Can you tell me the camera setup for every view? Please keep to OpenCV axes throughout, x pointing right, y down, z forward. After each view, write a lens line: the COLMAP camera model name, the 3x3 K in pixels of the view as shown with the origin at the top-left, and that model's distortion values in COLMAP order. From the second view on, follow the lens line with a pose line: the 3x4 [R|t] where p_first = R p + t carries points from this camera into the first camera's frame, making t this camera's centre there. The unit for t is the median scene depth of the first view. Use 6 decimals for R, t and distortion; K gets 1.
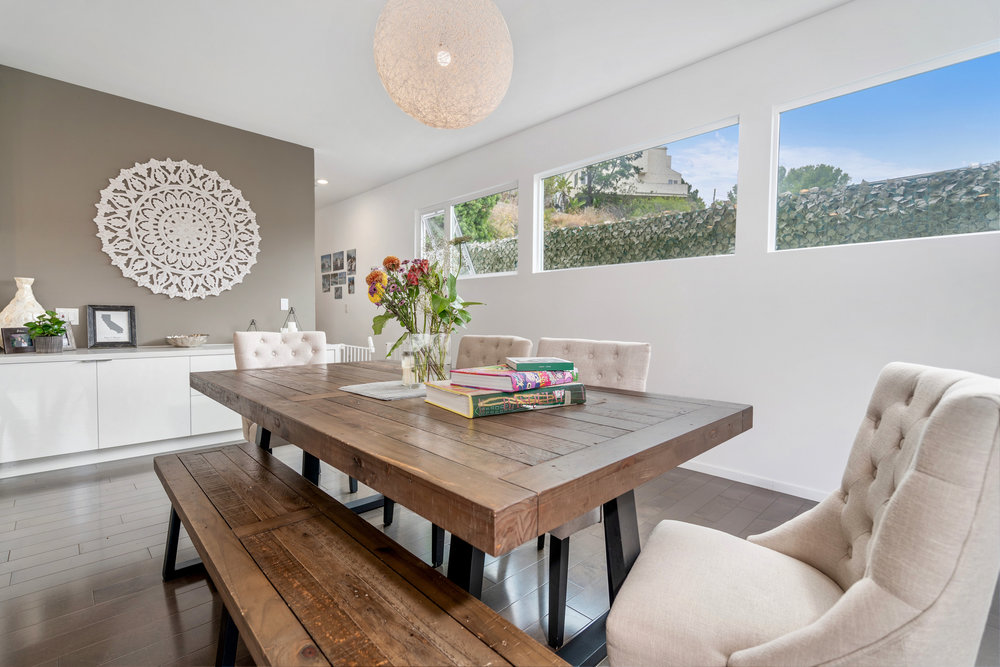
lens RADIAL K [[460.3, 0, 499.8], [0, 460.3, 334.6], [0, 0, 1]] dist [-0.004454, -0.000037]
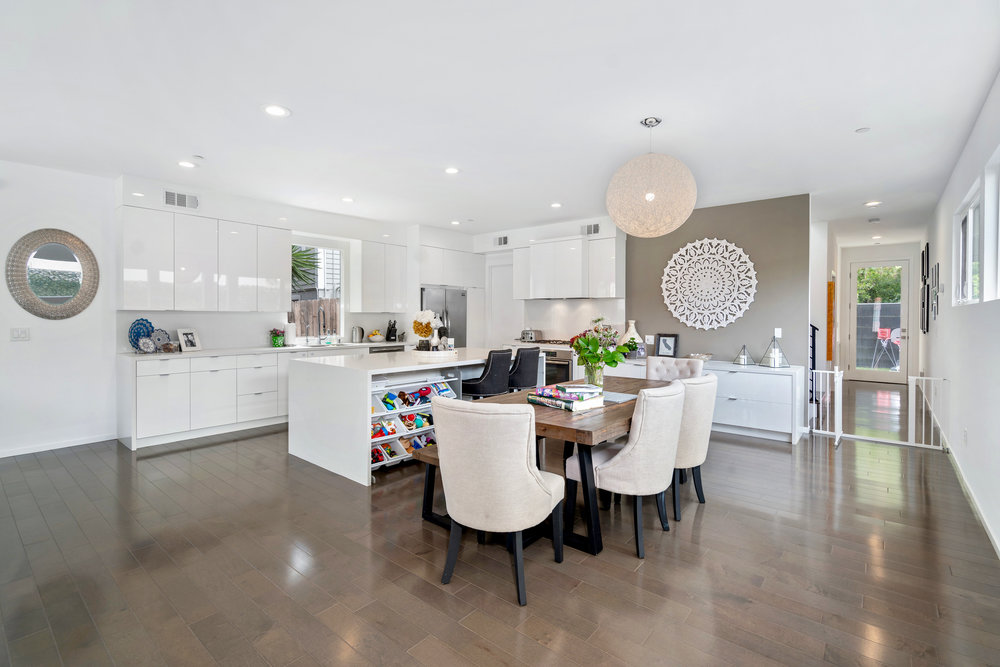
lens RADIAL K [[460.3, 0, 501.3], [0, 460.3, 324.5], [0, 0, 1]] dist [-0.004454, -0.000037]
pose [[0.102702, 0.006163, -0.994693, 0.749334], [-0.035096, 0.999381, 0.002568, -0.075241], [0.994093, 0.034646, 0.102855, 0.182932]]
